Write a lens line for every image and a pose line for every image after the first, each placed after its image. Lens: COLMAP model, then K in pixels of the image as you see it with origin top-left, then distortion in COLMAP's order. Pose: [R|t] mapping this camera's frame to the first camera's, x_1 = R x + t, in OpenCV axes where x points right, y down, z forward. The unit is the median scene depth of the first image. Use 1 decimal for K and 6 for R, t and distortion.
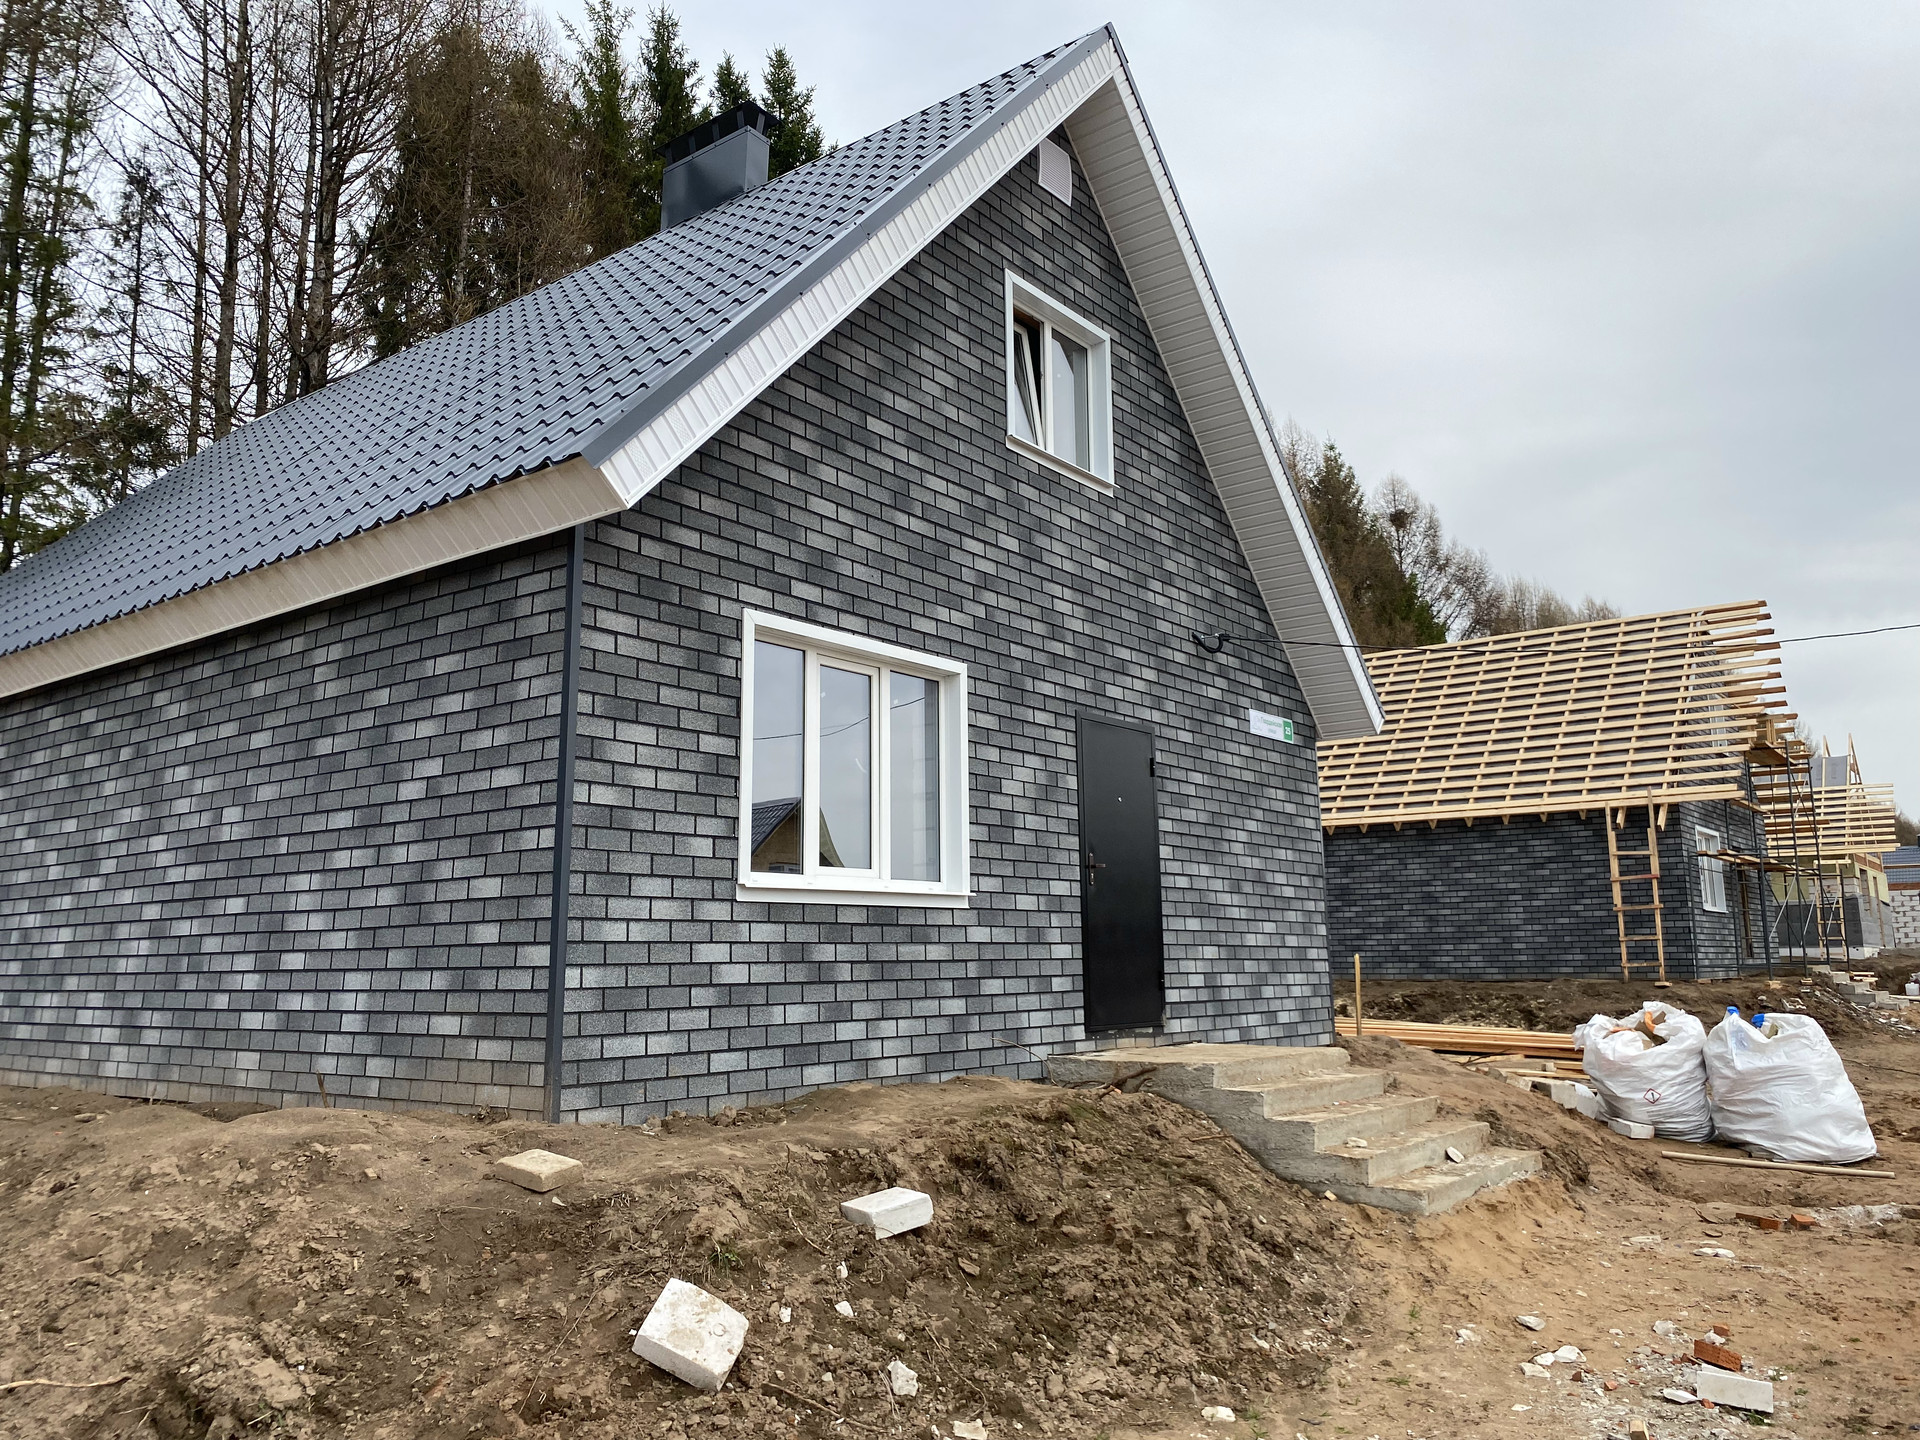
lens RADIAL K [[1434.9, 0, 960.0], [0, 1434.9, 720.0], [0, 0, 1]] dist [0.145871, -0.003721]
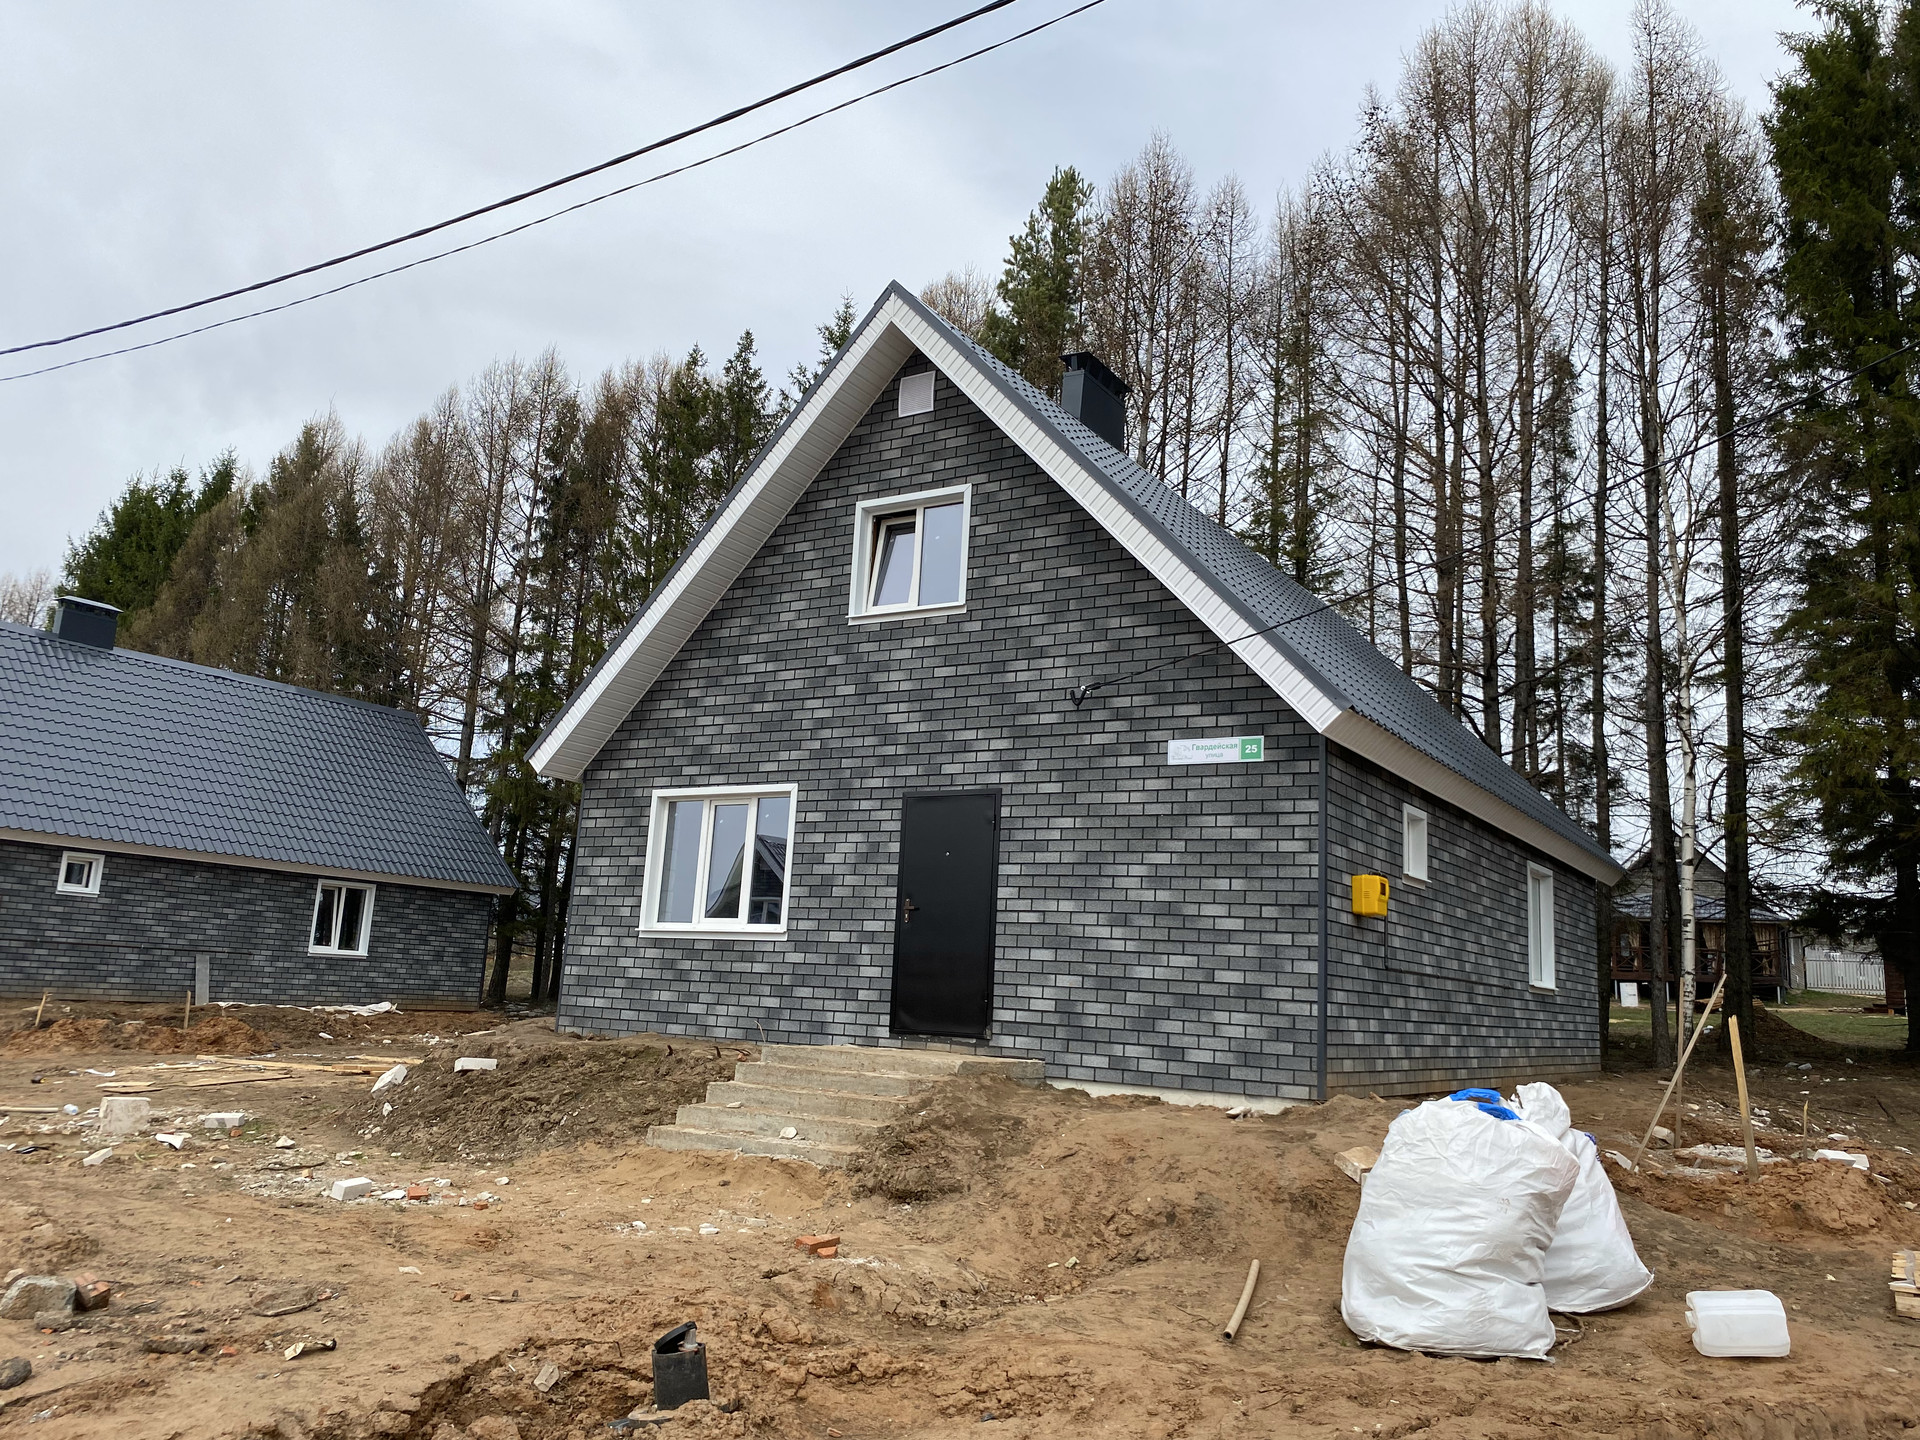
lens RADIAL K [[1434.9, 0, 960.0], [0, 1434.9, 720.0], [0, 0, 1]] dist [0.145871, -0.003721]
pose [[0.096797, -0.167499, -0.981109, 1.497503], [0.113295, 0.981185, -0.156335, 0.150931], [0.988835, -0.096022, 0.113953, 0.958446]]
